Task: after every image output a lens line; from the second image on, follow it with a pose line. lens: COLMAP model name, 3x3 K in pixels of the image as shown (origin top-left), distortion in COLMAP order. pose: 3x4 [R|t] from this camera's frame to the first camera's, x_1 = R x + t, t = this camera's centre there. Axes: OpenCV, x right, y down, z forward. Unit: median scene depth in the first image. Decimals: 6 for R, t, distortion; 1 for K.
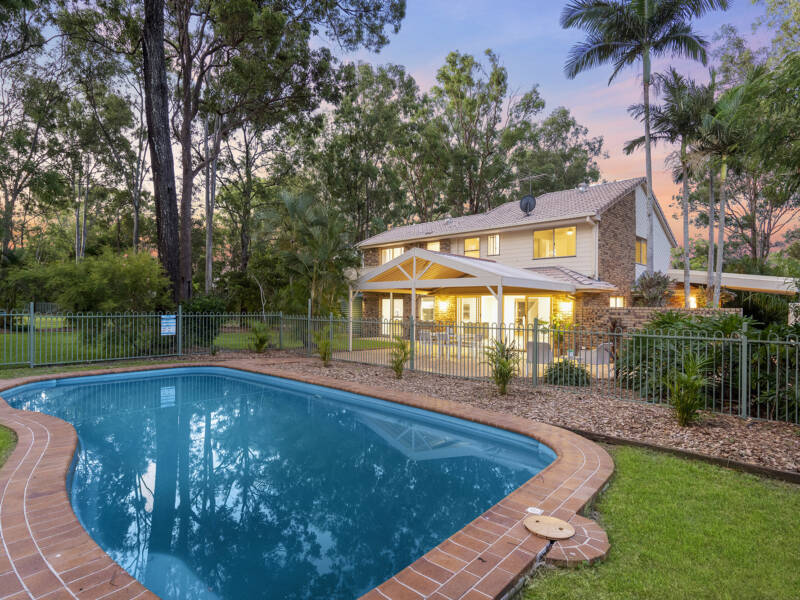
lens RADIAL K [[448.2, 0, 404.7], [0, 448.2, 301.9], [0, 0, 1]] dist [-0.003031, -0.000533]
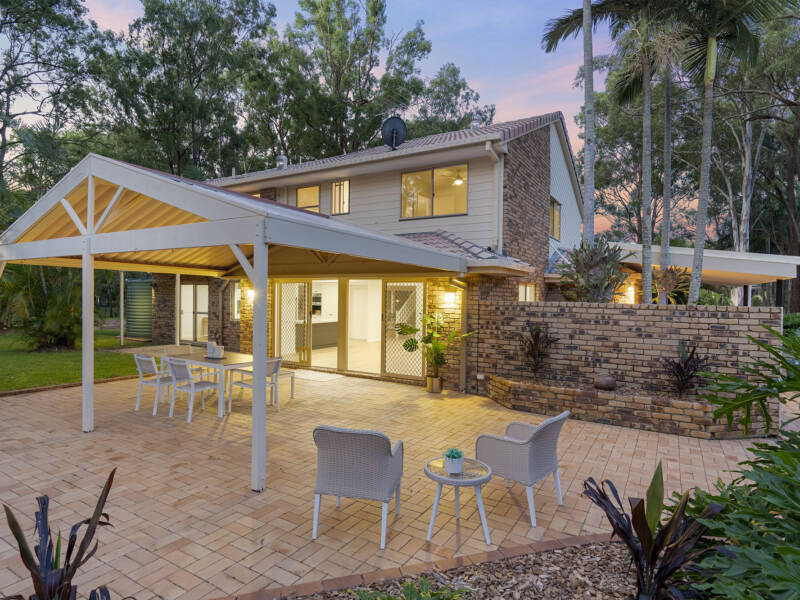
lens RADIAL K [[448.2, 0, 404.7], [0, 448.2, 301.9], [0, 0, 1]] dist [-0.003031, -0.000533]
pose [[0.972588, 0.001168, 0.232534, 0.143058], [-0.007206, 0.999659, 0.025118, -0.000530], [-0.232425, -0.026105, 0.972264, 0.383364]]
